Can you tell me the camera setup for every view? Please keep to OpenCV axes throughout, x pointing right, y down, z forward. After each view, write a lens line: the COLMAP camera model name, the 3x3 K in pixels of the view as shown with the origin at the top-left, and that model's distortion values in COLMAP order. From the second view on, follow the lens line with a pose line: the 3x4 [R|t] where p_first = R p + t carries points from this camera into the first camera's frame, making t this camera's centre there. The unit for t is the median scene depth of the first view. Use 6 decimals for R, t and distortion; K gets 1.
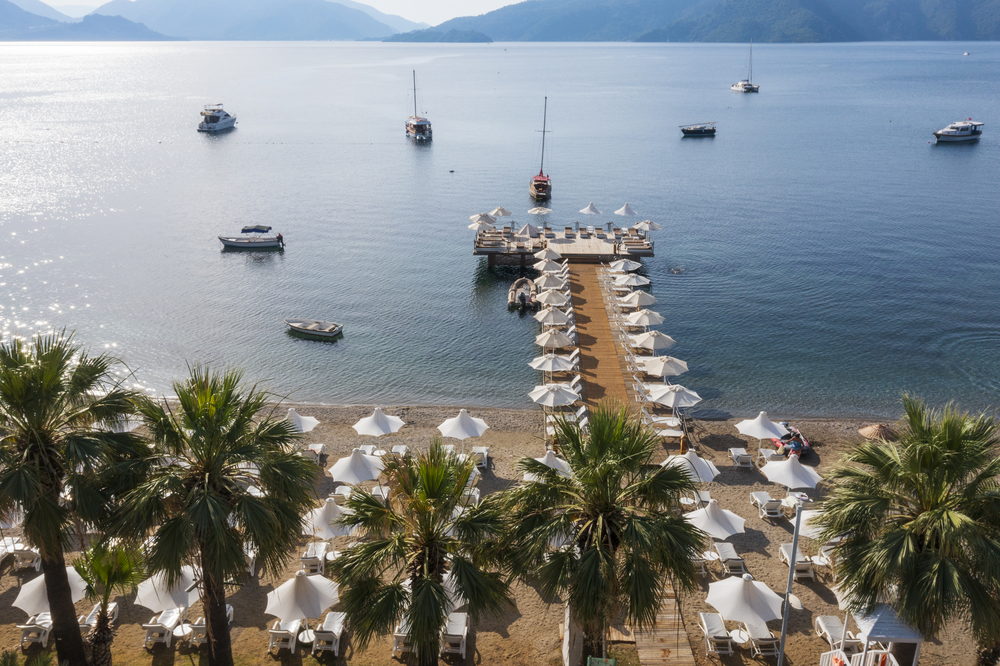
lens RADIAL K [[775.2, 0, 500.0], [0, 775.2, 333.0], [0, 0, 1]] dist [-0.007337, -0.001652]
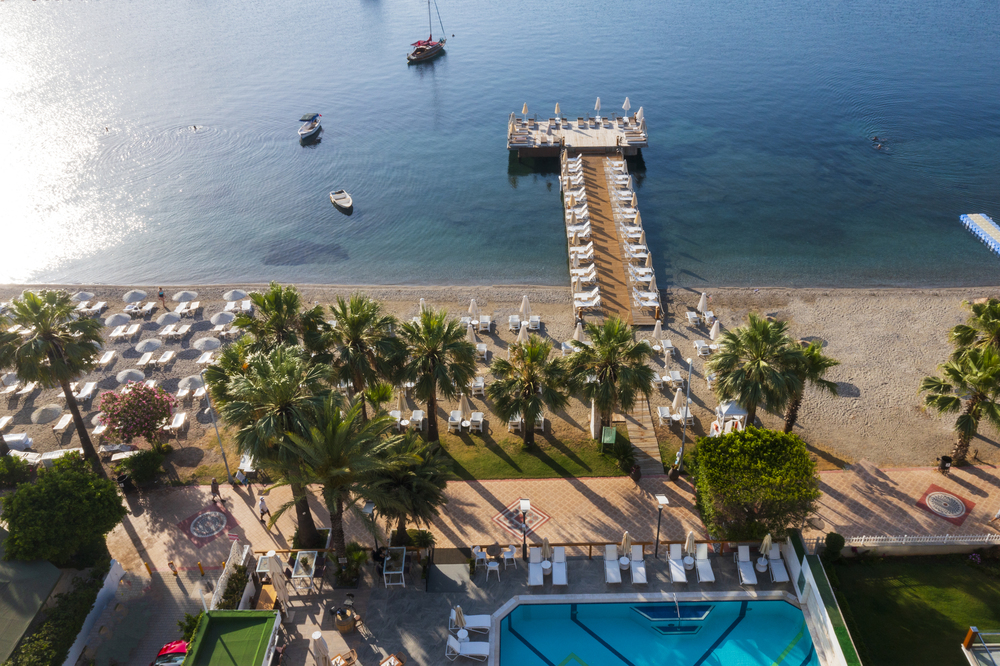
lens RADIAL K [[837.2, 0, 500.0], [0, 837.2, 333.0], [0, 0, 1]] dist [-0.001249, 0.011720]
pose [[0.999486, -0.032050, 0.000834, -0.179486], [0.030887, 0.969537, 0.242991, -0.445211], [-0.008596, -0.242840, 0.970028, -1.290272]]
